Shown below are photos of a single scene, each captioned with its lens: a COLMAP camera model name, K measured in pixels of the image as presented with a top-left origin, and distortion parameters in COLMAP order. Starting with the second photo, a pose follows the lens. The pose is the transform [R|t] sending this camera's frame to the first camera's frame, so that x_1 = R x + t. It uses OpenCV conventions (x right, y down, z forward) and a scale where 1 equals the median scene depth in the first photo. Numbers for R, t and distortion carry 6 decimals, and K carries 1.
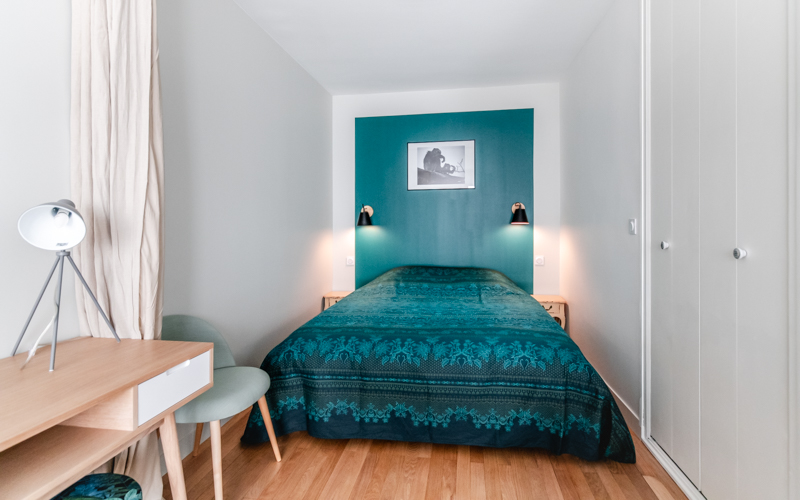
lens RADIAL K [[387.4, 0, 408.9], [0, 387.4, 235.2], [0, 0, 1]] dist [0.001503, 0.000713]
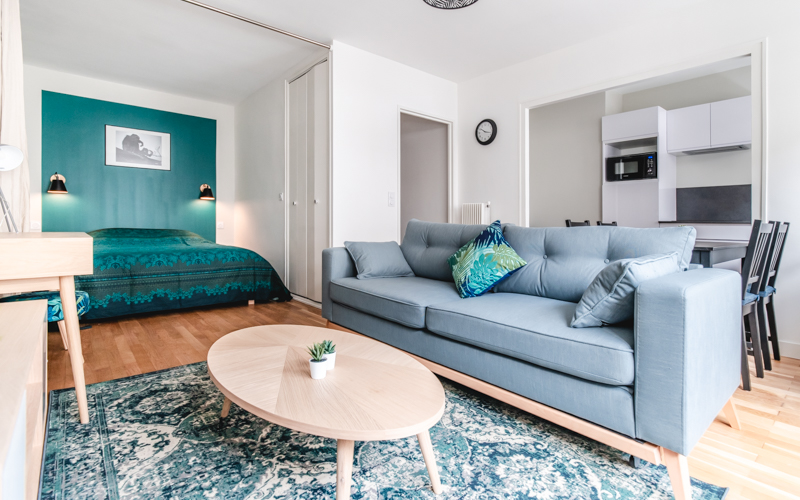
lens RADIAL K [[387.4, 0, 408.9], [0, 387.4, 235.2], [0, 0, 1]] dist [0.001503, 0.000713]
pose [[0.645880, -0.005731, 0.763417, -0.323385], [0.003291, 0.999983, 0.004722, 0.100415], [-0.763432, -0.000538, 0.645888, -0.492490]]
